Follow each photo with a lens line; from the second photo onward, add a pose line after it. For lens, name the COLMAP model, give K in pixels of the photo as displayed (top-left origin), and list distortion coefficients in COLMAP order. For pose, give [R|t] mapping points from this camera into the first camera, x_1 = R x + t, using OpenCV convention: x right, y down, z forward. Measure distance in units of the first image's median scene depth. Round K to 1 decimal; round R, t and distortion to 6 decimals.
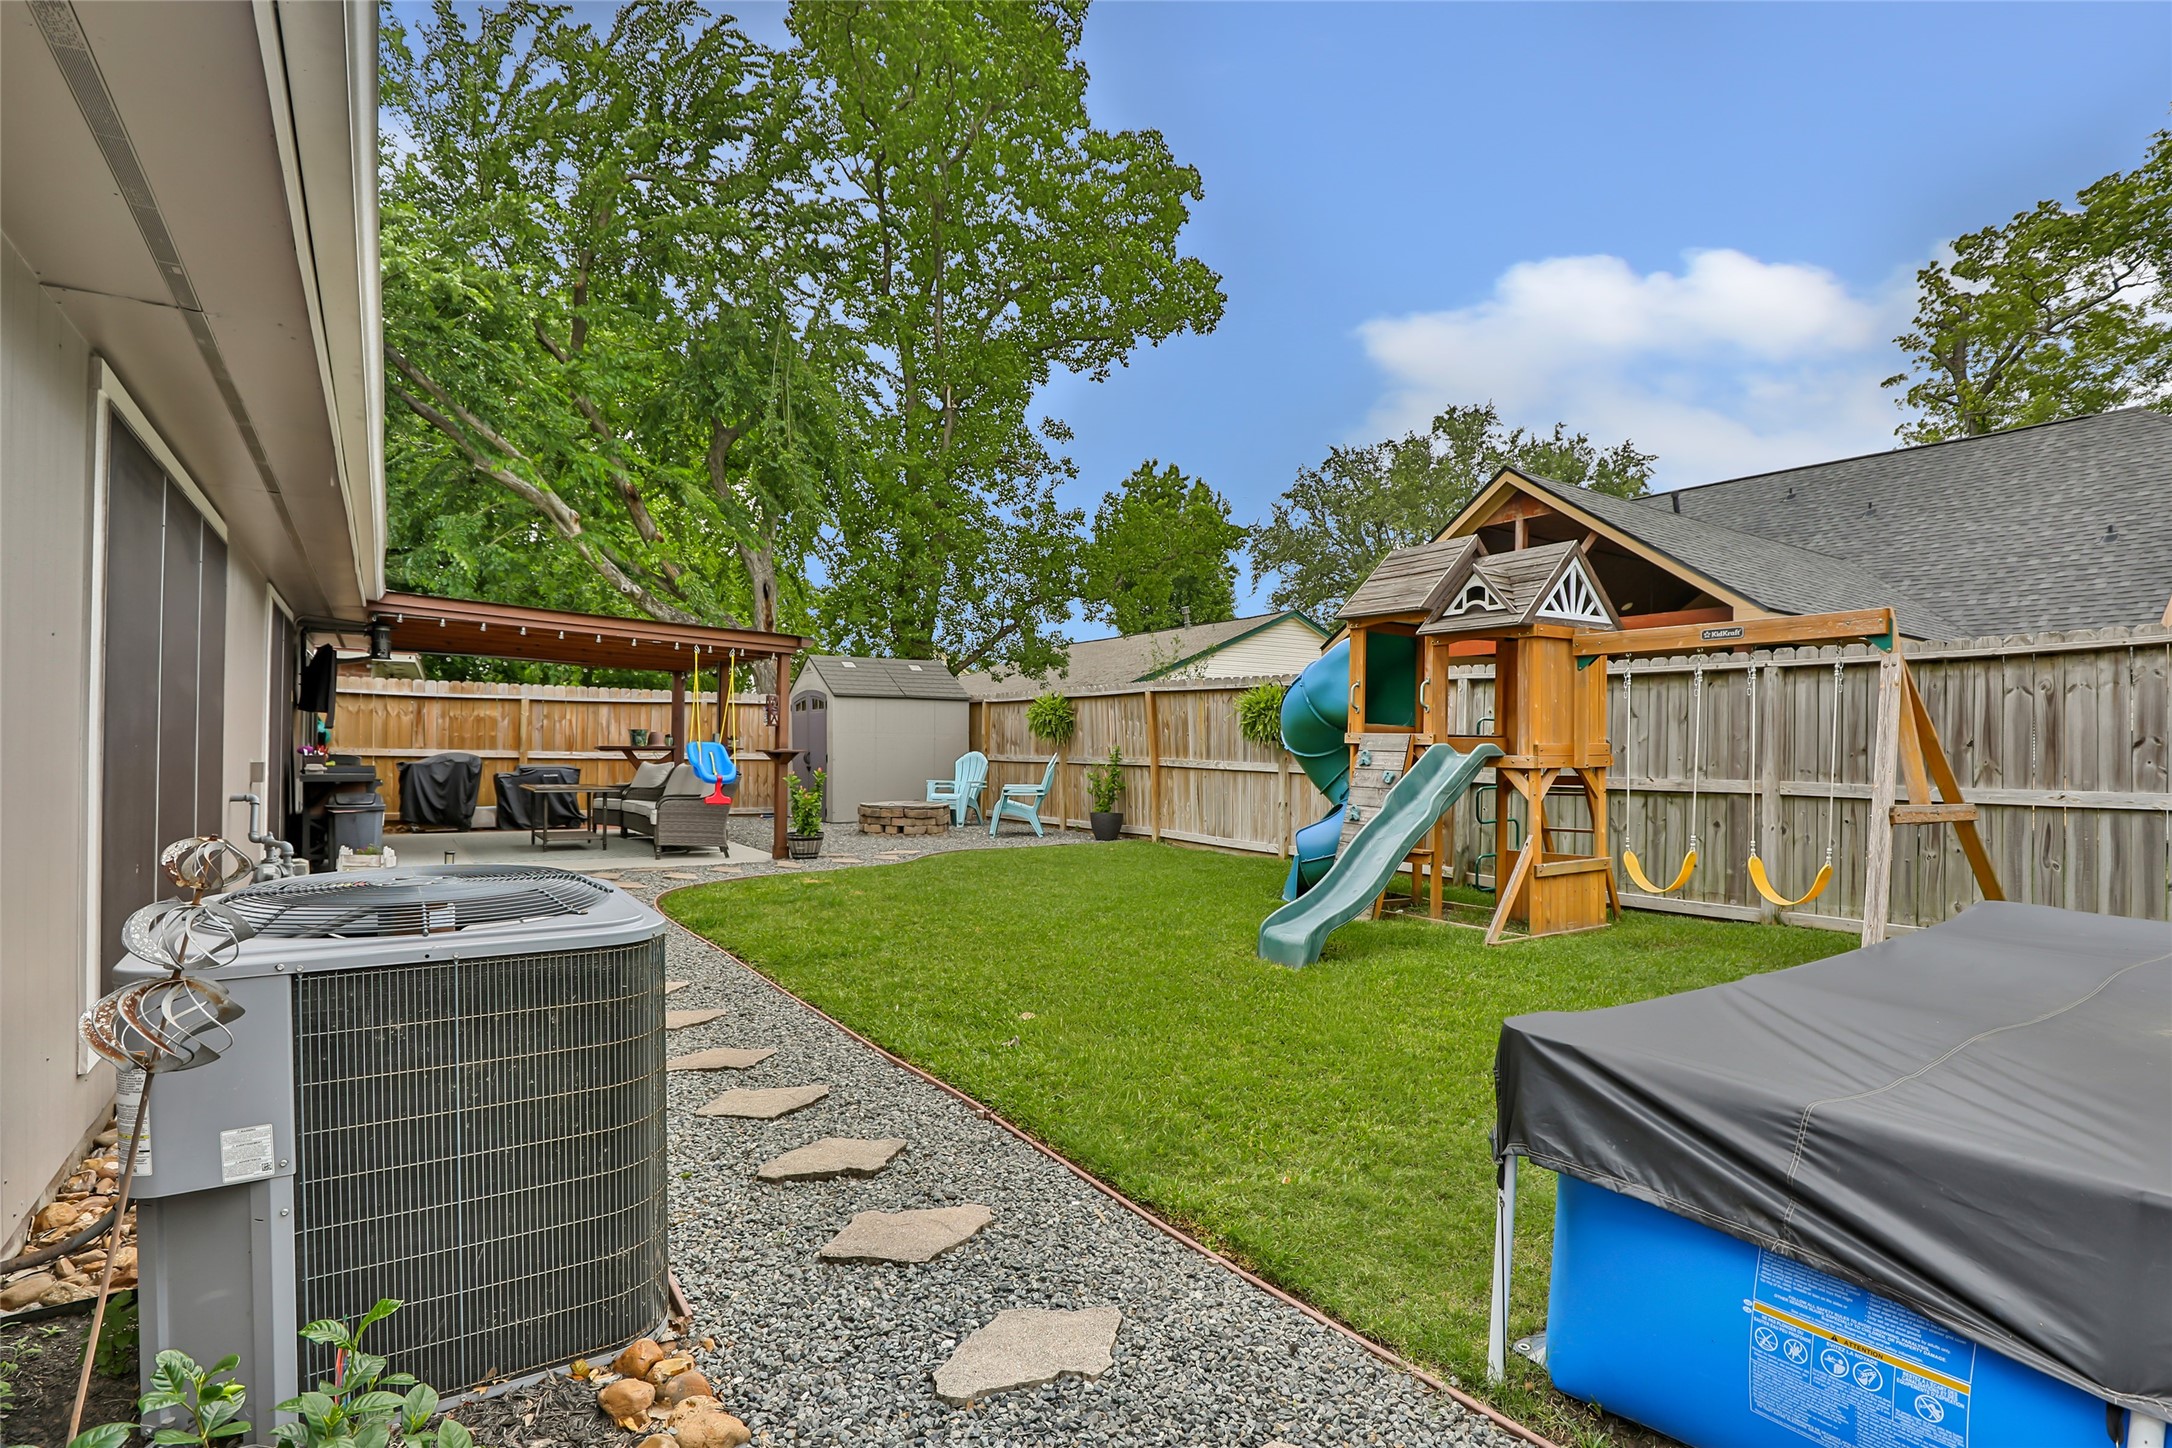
lens RADIAL K [[1021.5, 0, 1087.9], [0, 1021.5, 727.8], [0, 0, 1]] dist [0.002779, -0.000193]
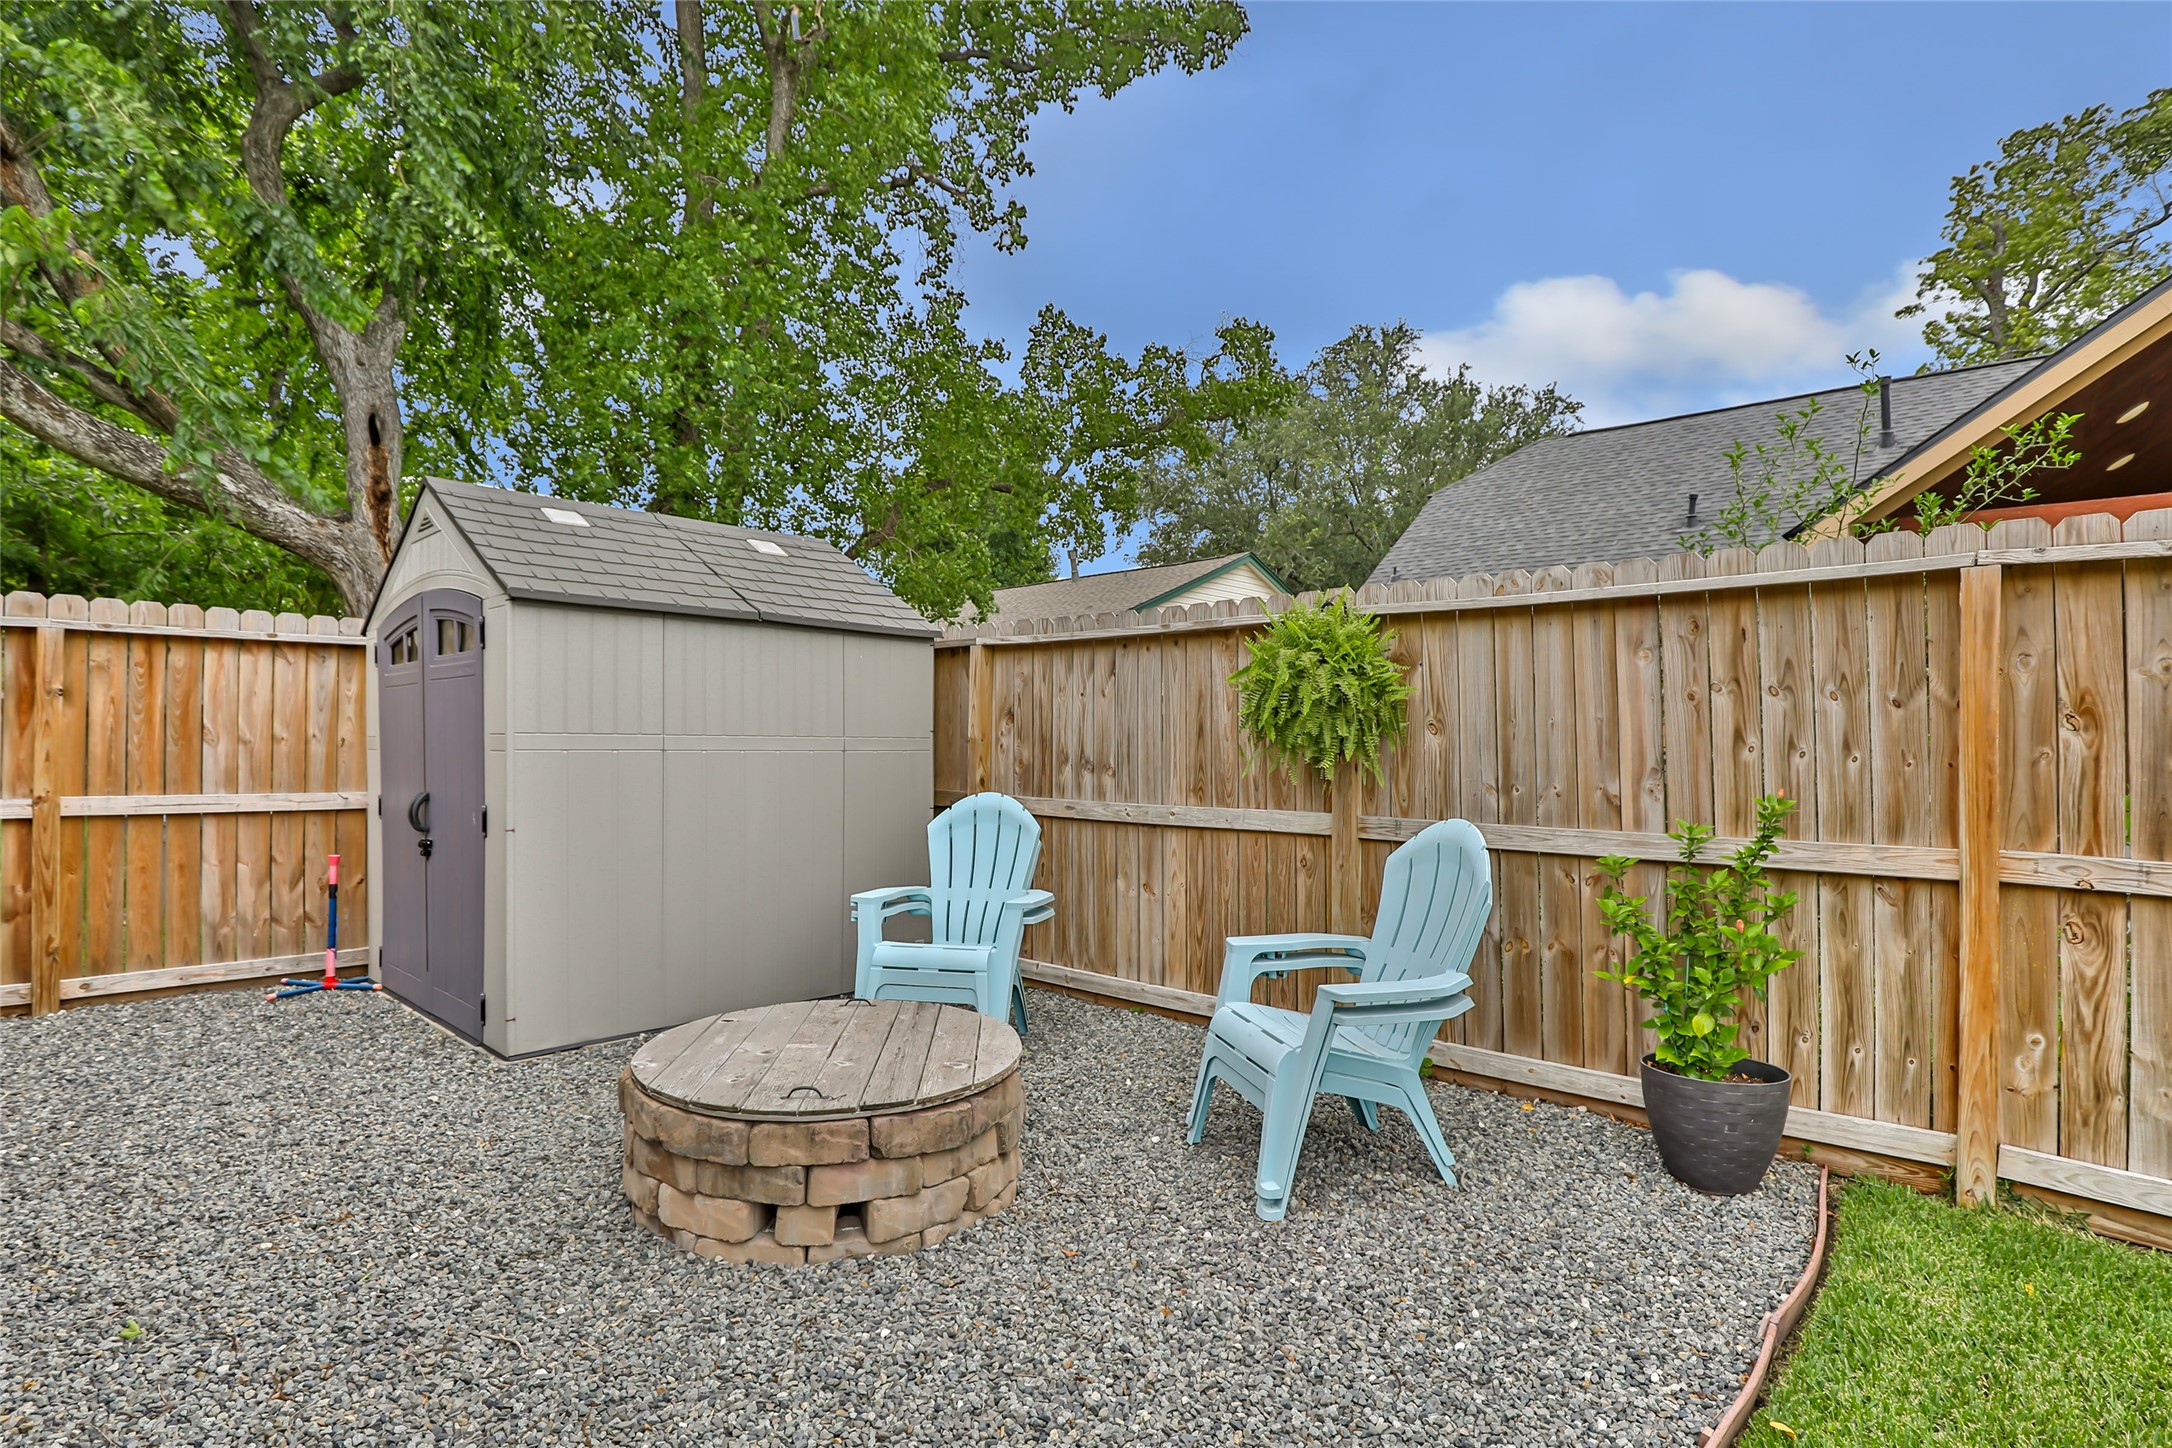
lens RADIAL K [[1021.5, 0, 1085.1], [0, 1021.5, 718.8], [0, 0, 1]] dist [0.002779, -0.000193]
pose [[0.970339, 0.002407, 0.241735, -0.149330], [-0.003001, 0.999993, 0.002090, -0.001206], [-0.241729, -0.002753, 0.970340, 0.626372]]
